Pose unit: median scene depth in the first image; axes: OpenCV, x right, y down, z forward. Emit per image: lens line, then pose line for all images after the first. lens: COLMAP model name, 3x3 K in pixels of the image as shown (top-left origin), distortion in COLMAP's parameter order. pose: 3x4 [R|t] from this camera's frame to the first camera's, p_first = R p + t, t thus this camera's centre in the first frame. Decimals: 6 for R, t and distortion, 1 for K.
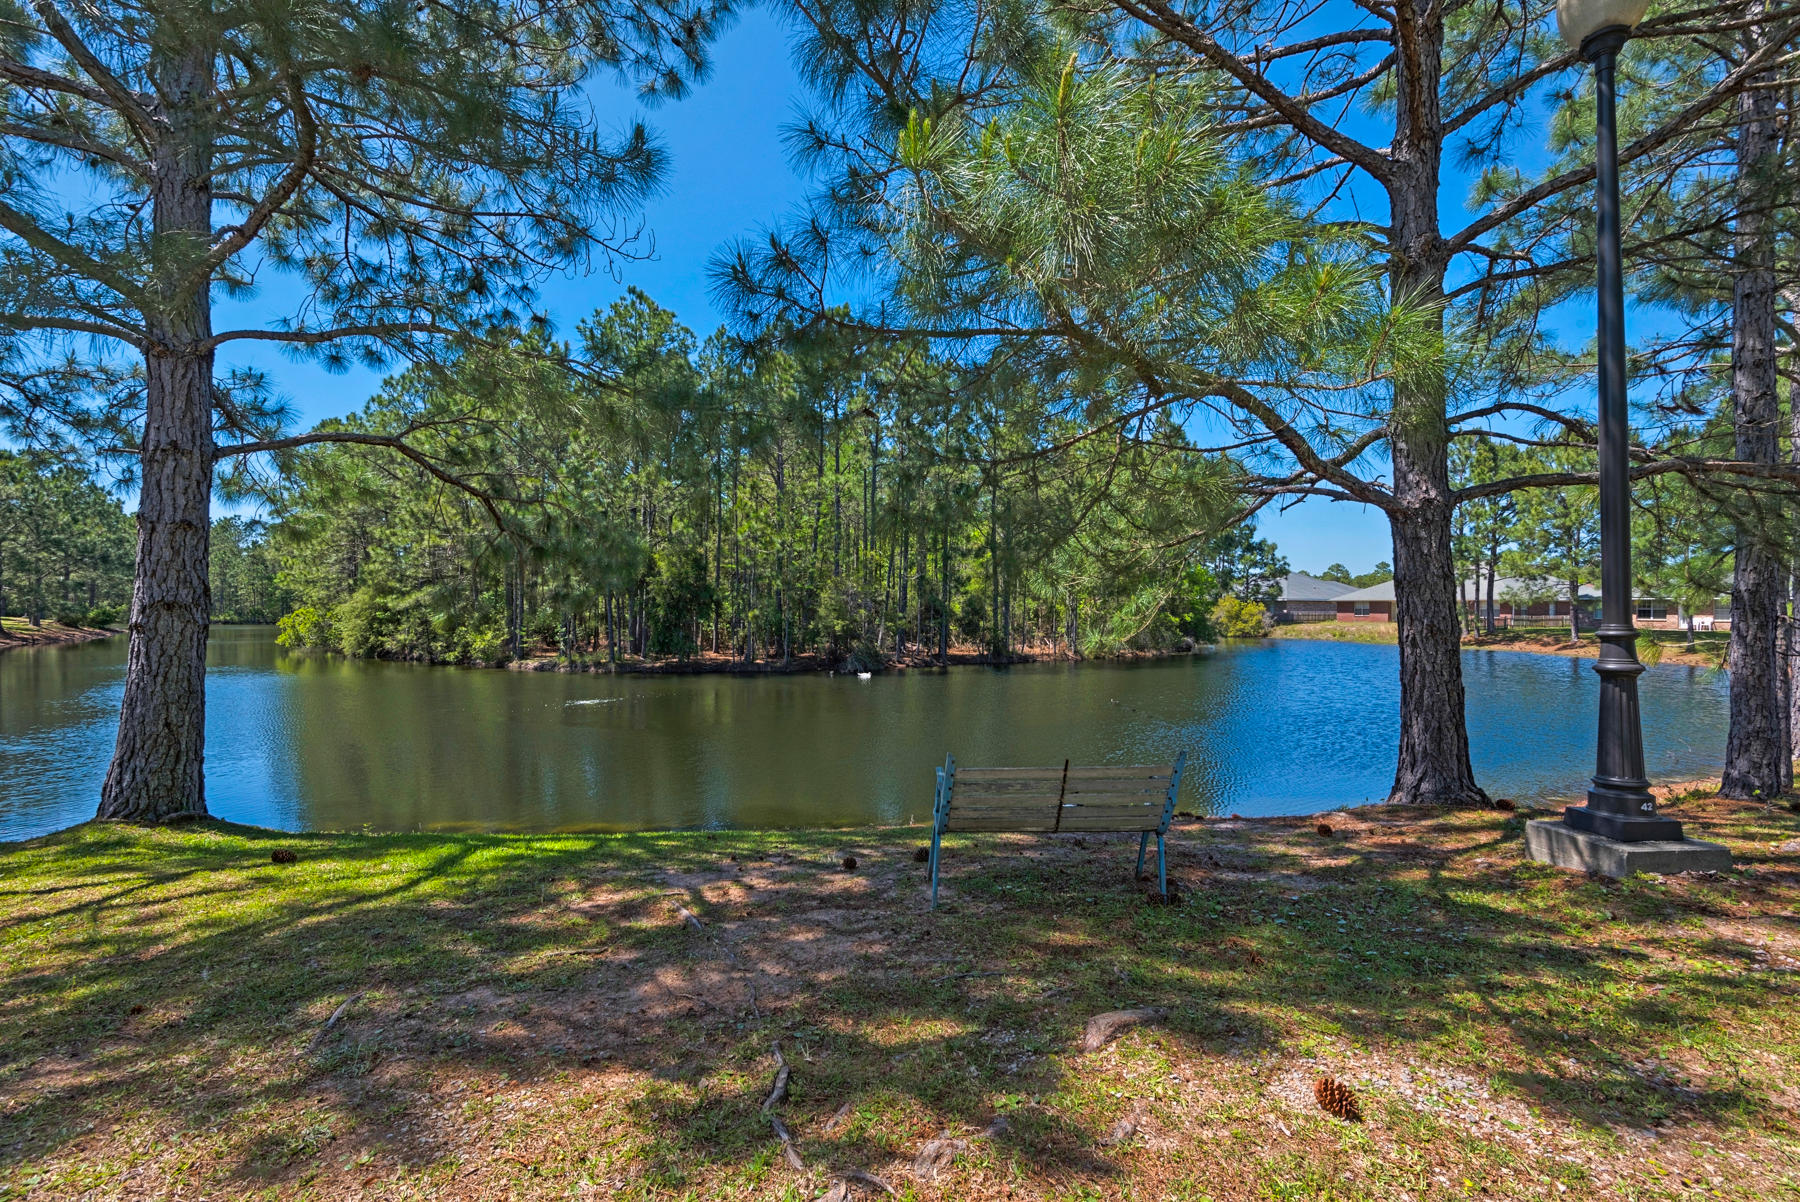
lens RADIAL K [[815.8, 0, 882.4], [0, 815.8, 603.7], [0, 0, 1]] dist [0.020588, -0.001034]
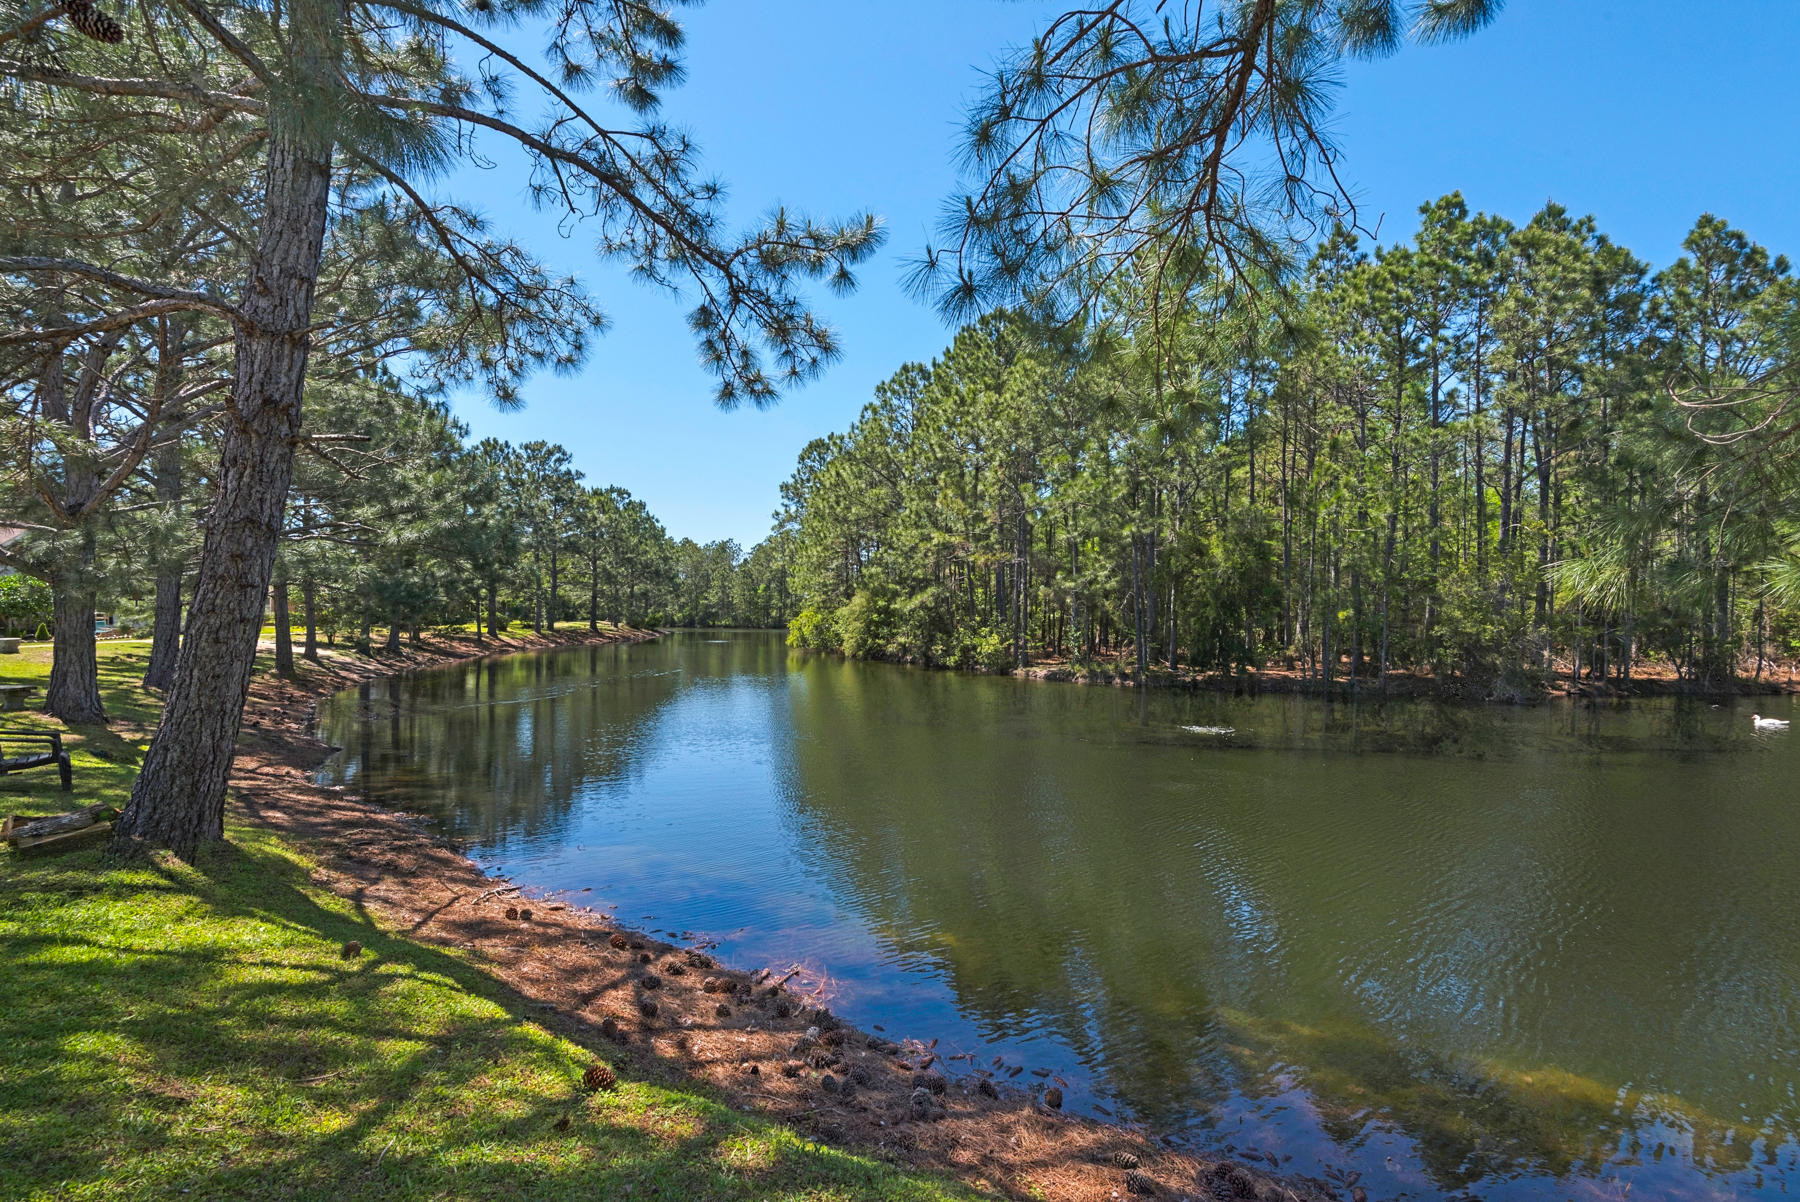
lens RADIAL K [[815.8, 0, 903.7], [0, 815.8, 609.0], [0, 0, 1]] dist [0.020588, -0.001034]
pose [[0.903299, -0.001907, -0.429008, -0.153195], [-0.000025, 0.999990, -0.004499, 0.007420], [0.429013, 0.004075, 0.903289, 0.111471]]
